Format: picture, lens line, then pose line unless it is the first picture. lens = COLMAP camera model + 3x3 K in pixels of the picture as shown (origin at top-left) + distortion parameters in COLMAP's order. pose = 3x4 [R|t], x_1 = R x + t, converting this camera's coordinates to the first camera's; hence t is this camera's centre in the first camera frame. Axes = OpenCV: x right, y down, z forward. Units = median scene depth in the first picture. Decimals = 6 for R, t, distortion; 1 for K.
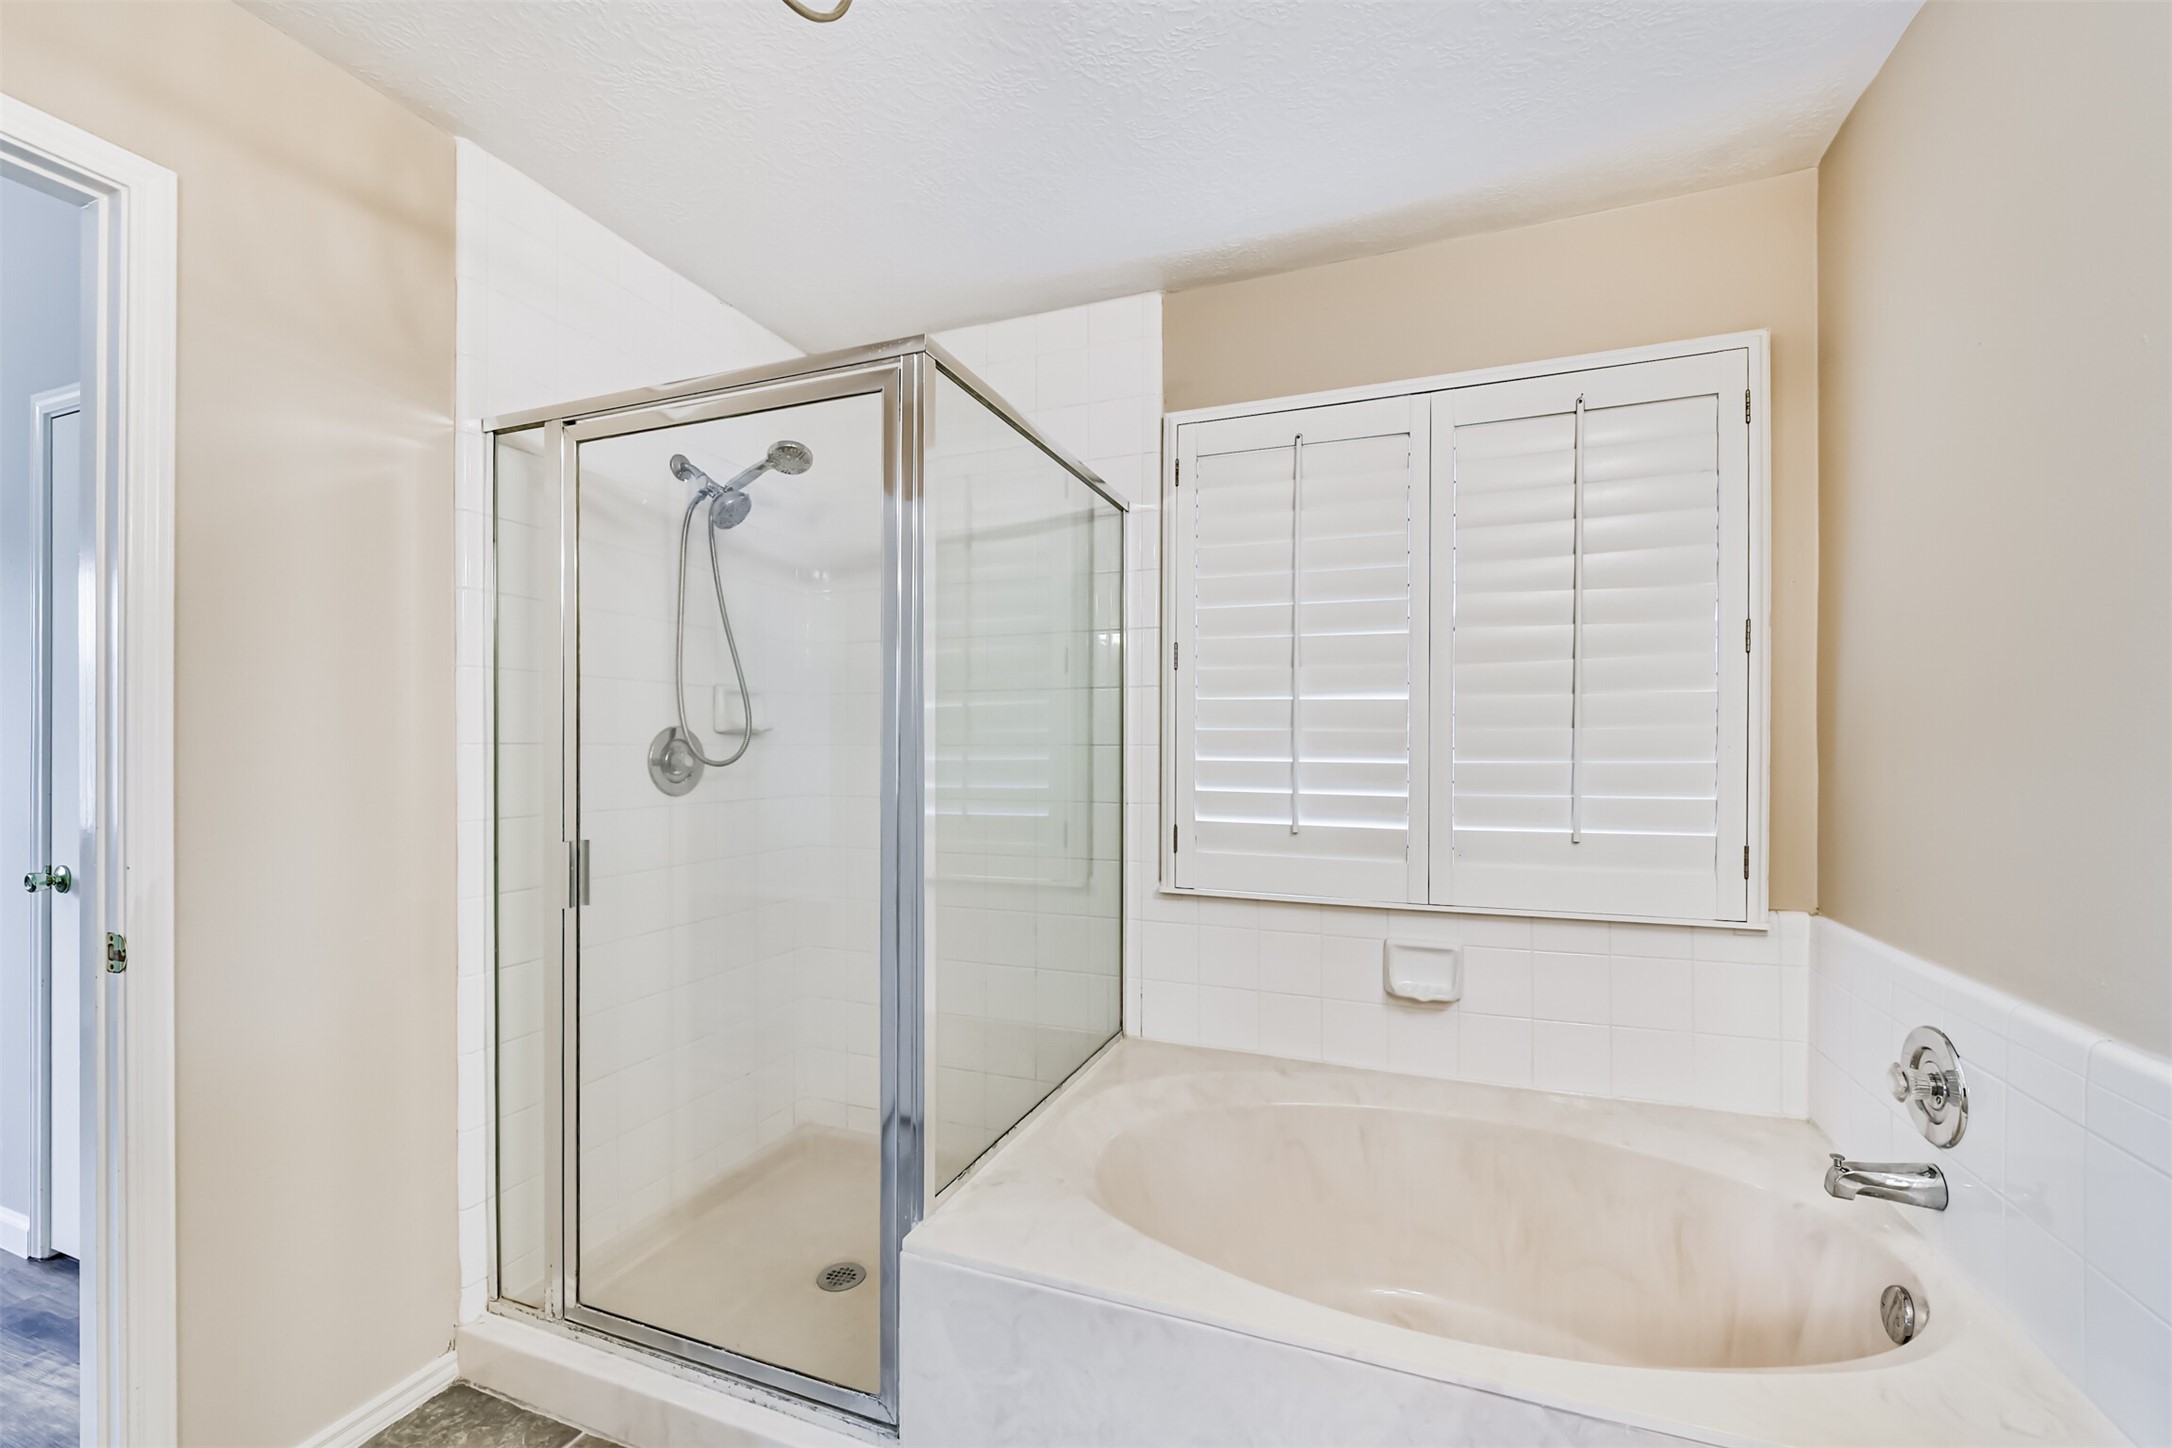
lens RADIAL K [[854.5, 0, 1098.2], [0, 854.5, 746.5], [0, 0, 1]] dist [-0.000095, 0.000121]
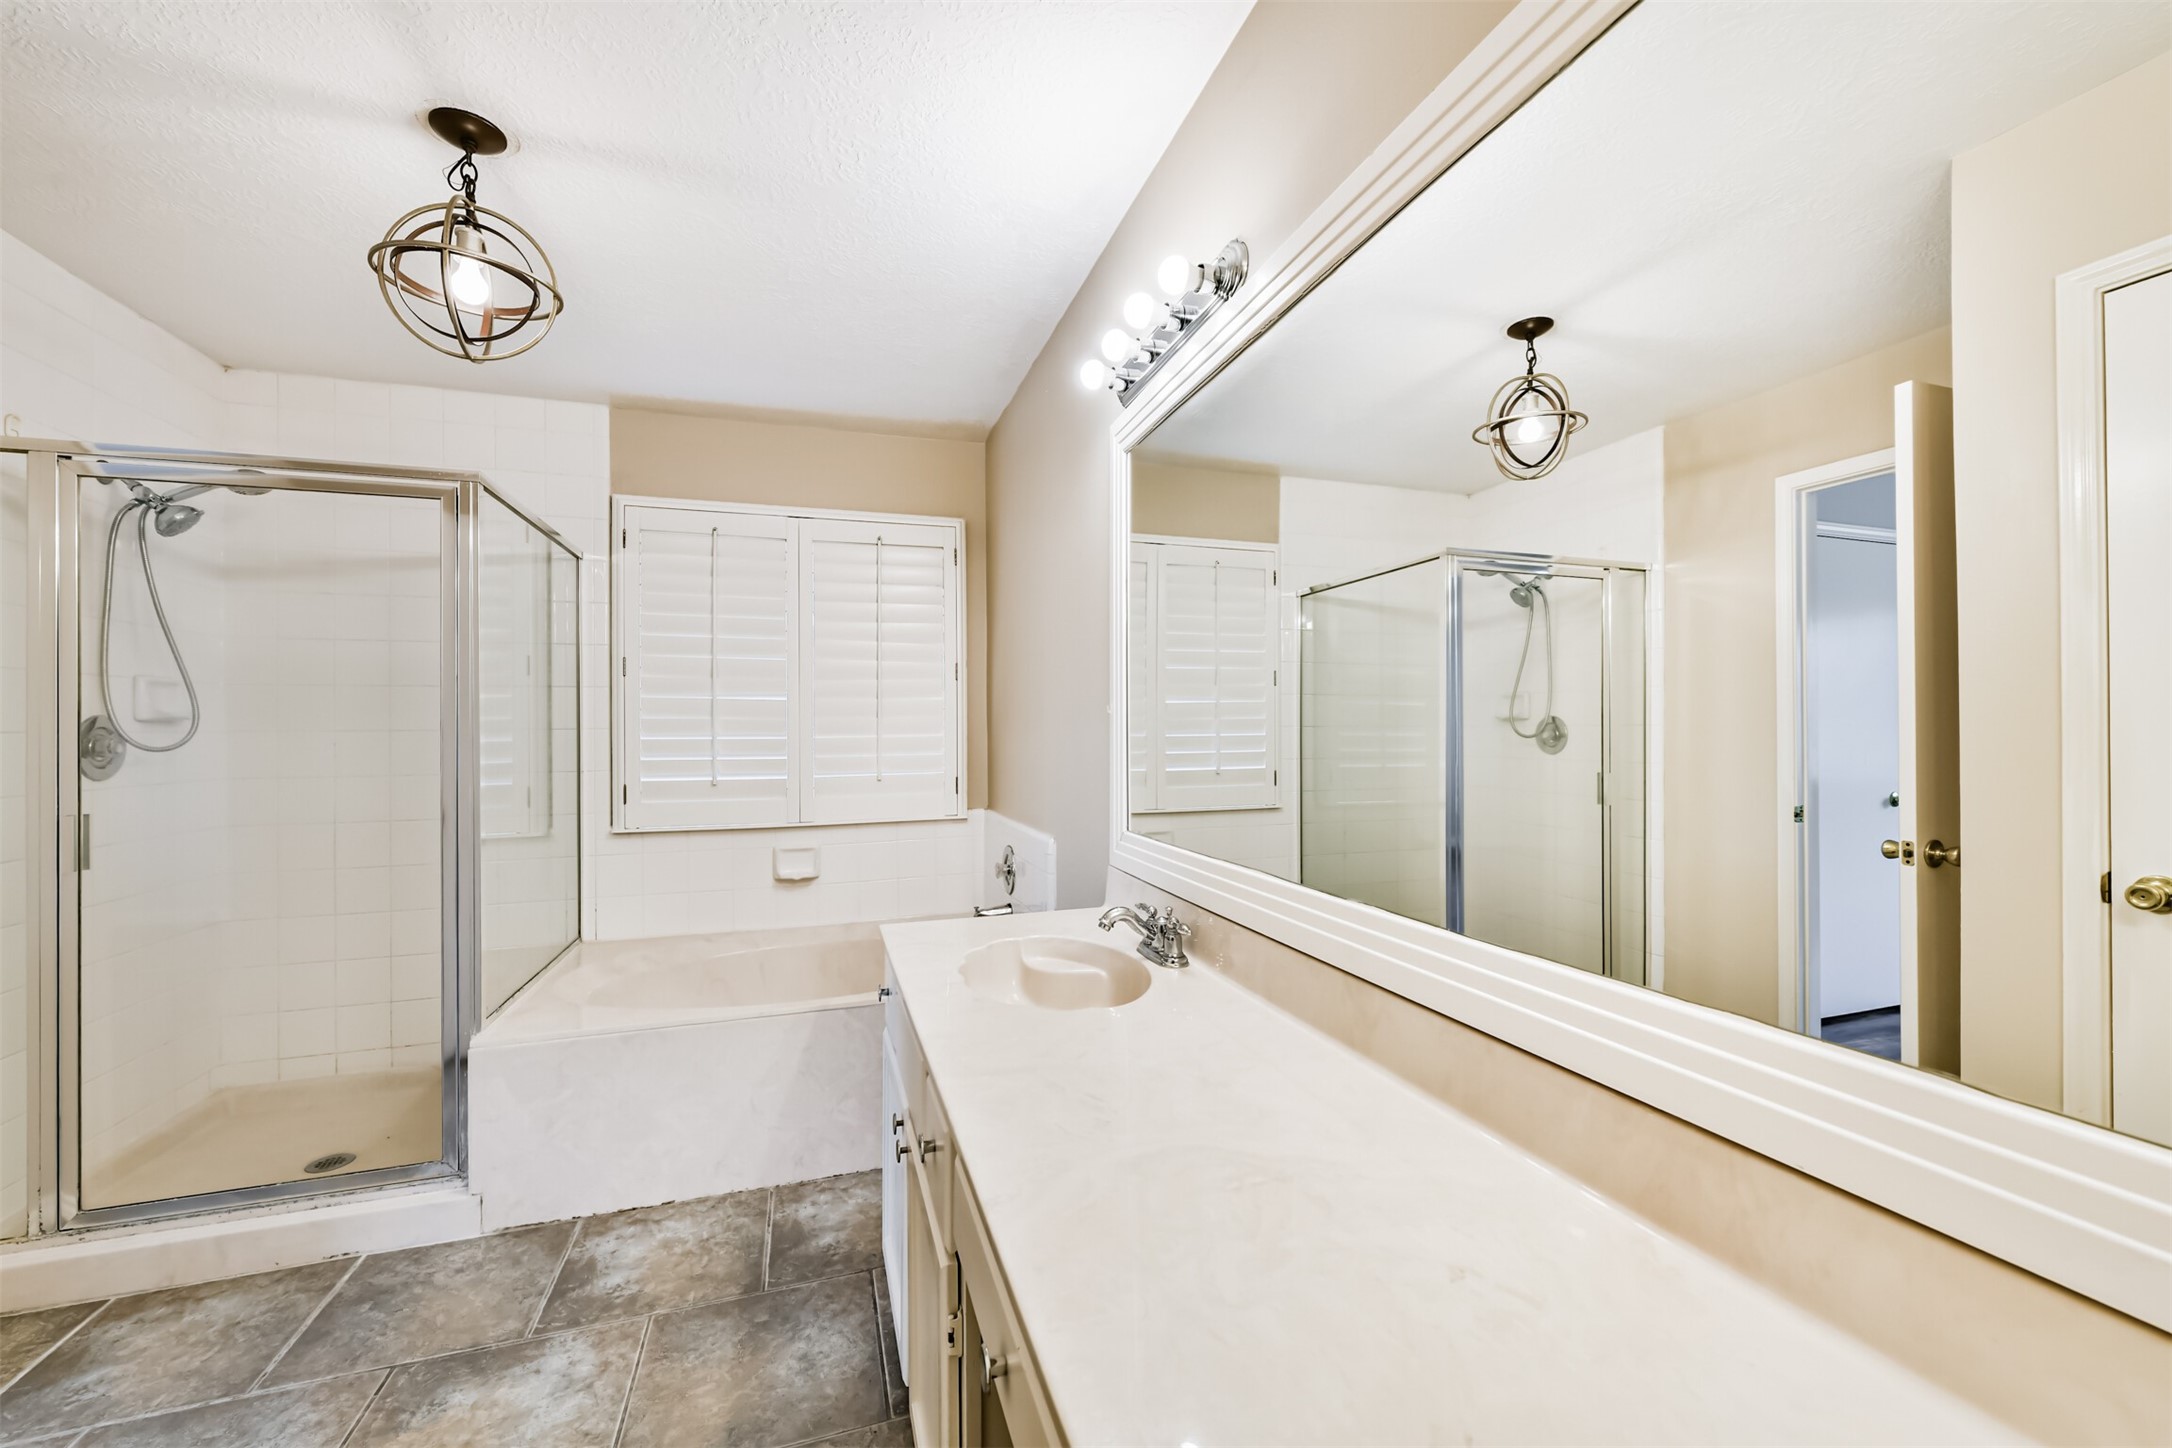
lens RADIAL K [[854.5, 0, 1095.3], [0, 854.5, 729.1], [0, 0, 1]] dist [-0.000095, 0.000121]
pose [[0.771172, -0.008308, 0.636572, -0.221651], [0.007828, 0.999963, 0.003567, 0.000011], [-0.636579, 0.002232, 0.771209, -0.630631]]
